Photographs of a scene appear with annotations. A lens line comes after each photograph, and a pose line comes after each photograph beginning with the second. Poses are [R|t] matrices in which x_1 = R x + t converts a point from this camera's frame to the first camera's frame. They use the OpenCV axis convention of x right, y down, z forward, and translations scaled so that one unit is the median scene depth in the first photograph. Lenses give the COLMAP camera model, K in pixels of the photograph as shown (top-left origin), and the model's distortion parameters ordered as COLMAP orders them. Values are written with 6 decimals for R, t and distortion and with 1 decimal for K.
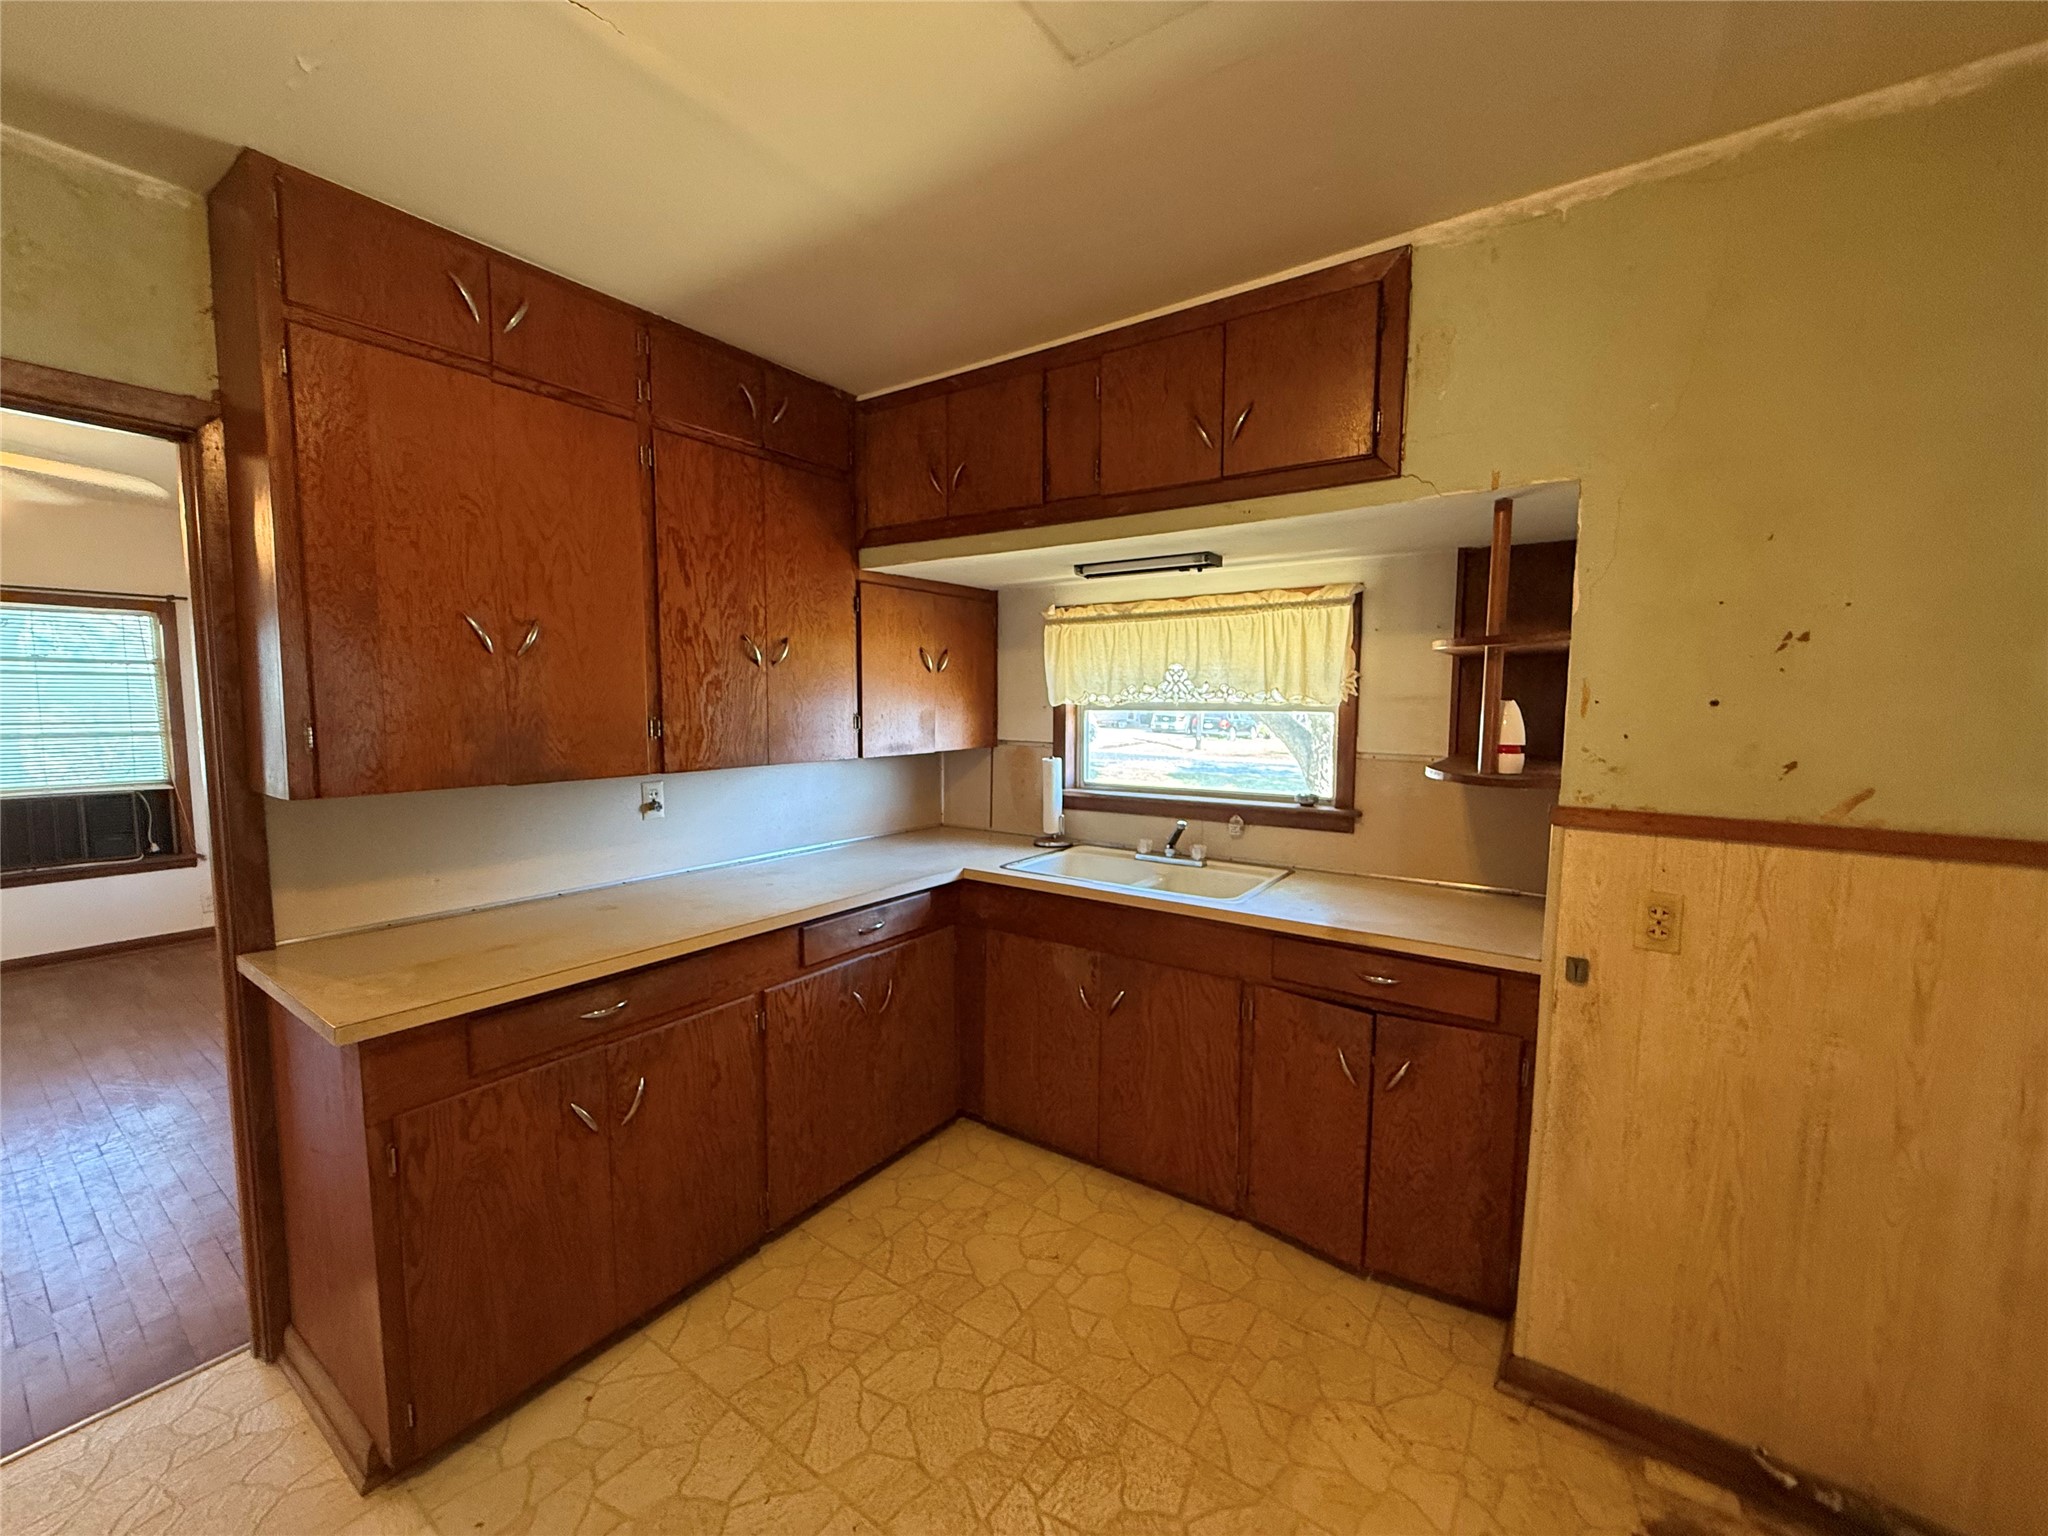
lens RADIAL K [[817.5, 0, 1023.1], [0, 817.5, 766.4], [0, 0, 1]] dist [-0.000052, 0.000280]
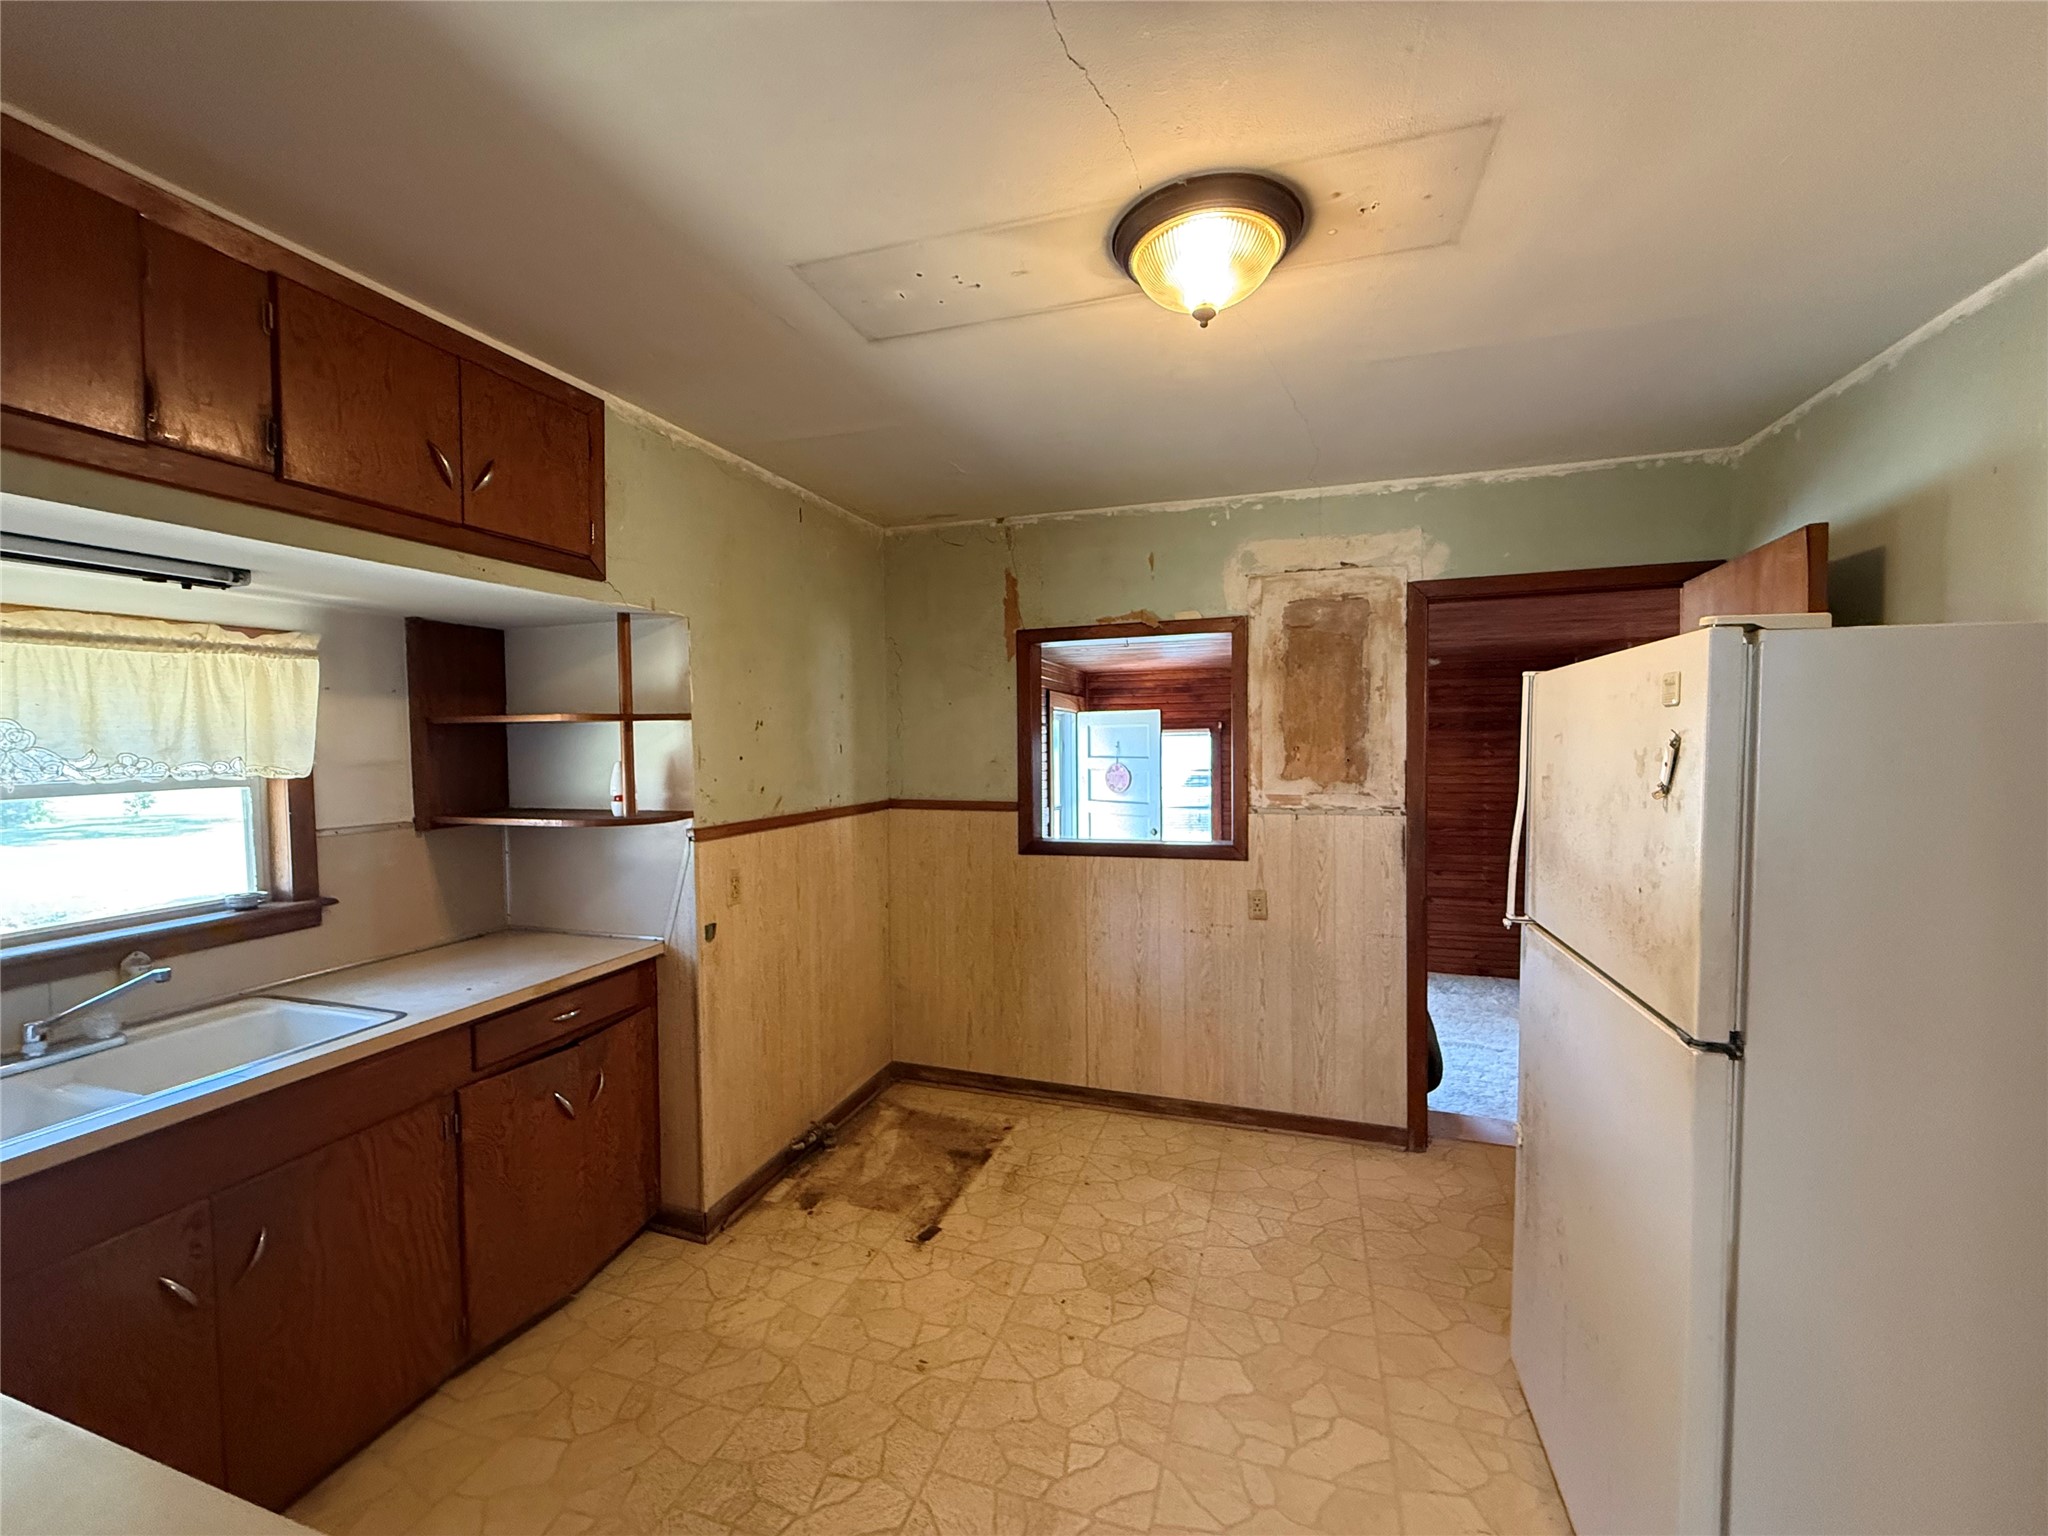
lens RADIAL K [[817.5, 0, 1023.1], [0, 817.5, 766.2], [0, 0, 1]] dist [-0.000052, 0.000280]
pose [[-0.287550, -0.034418, 0.957147, -0.815320], [0.095655, 0.993326, 0.064456, -0.089787], [-0.952977, 0.110090, -0.282338, 0.706728]]
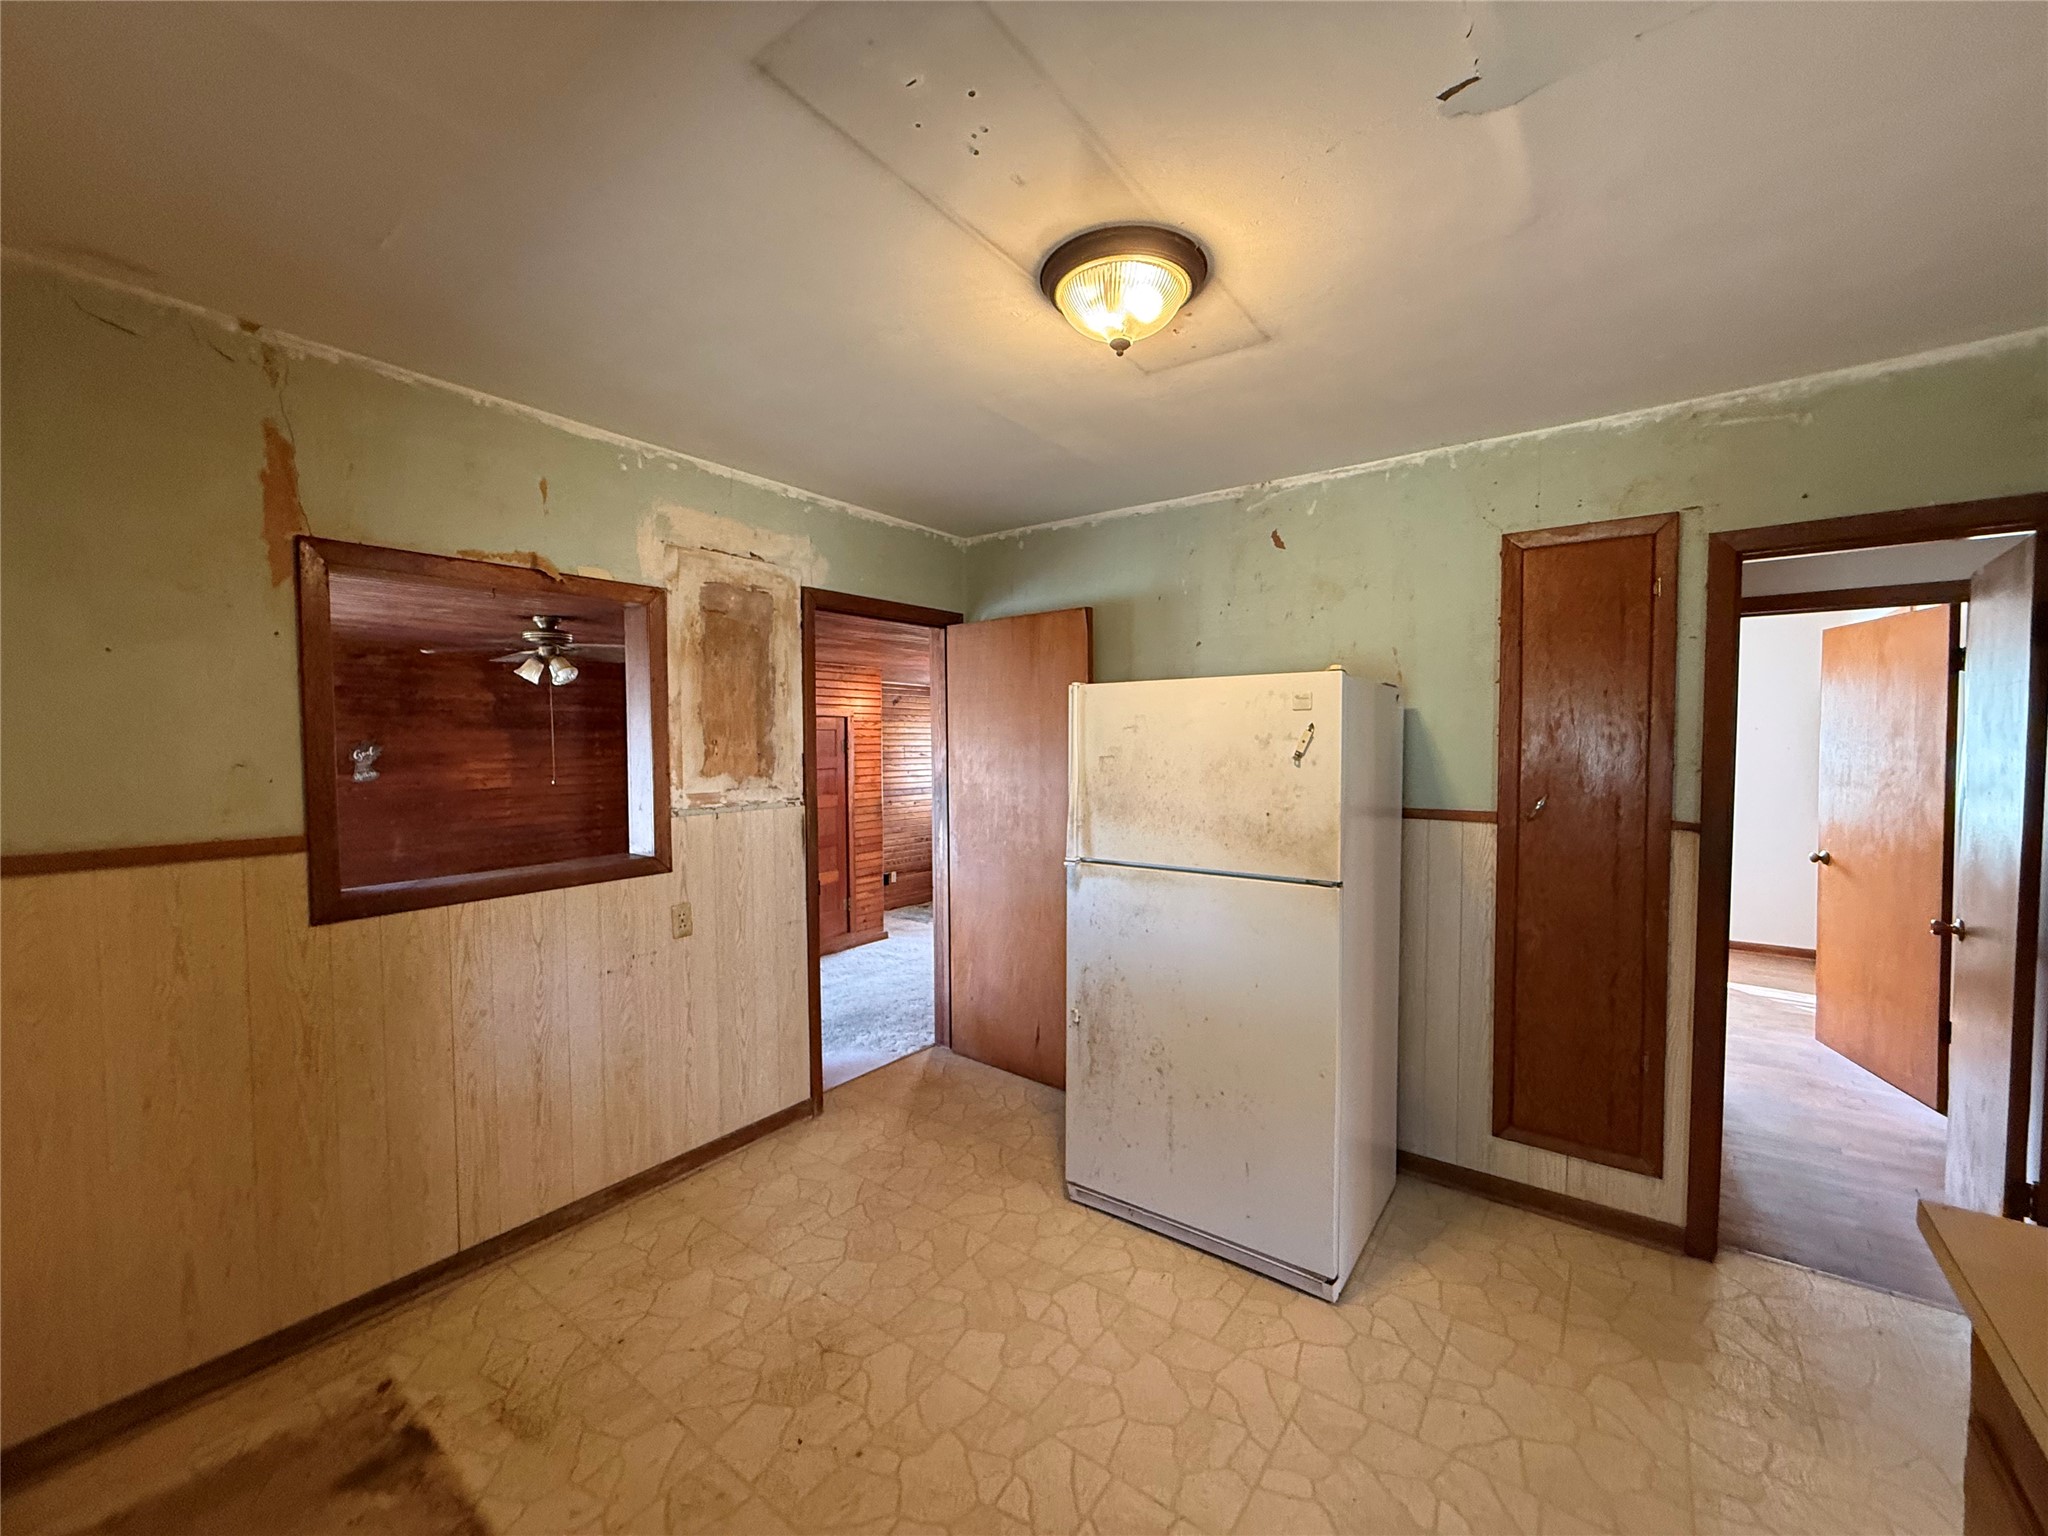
lens RADIAL K [[817.5, 0, 1019.8], [0, 817.5, 766.1], [0, 0, 1]] dist [-0.000052, 0.000280]
pose [[-0.999533, -0.004028, 0.030280, -0.034595], [-0.000192, 0.992079, 0.125617, -0.113139], [-0.030546, 0.125552, -0.991617, 1.196493]]
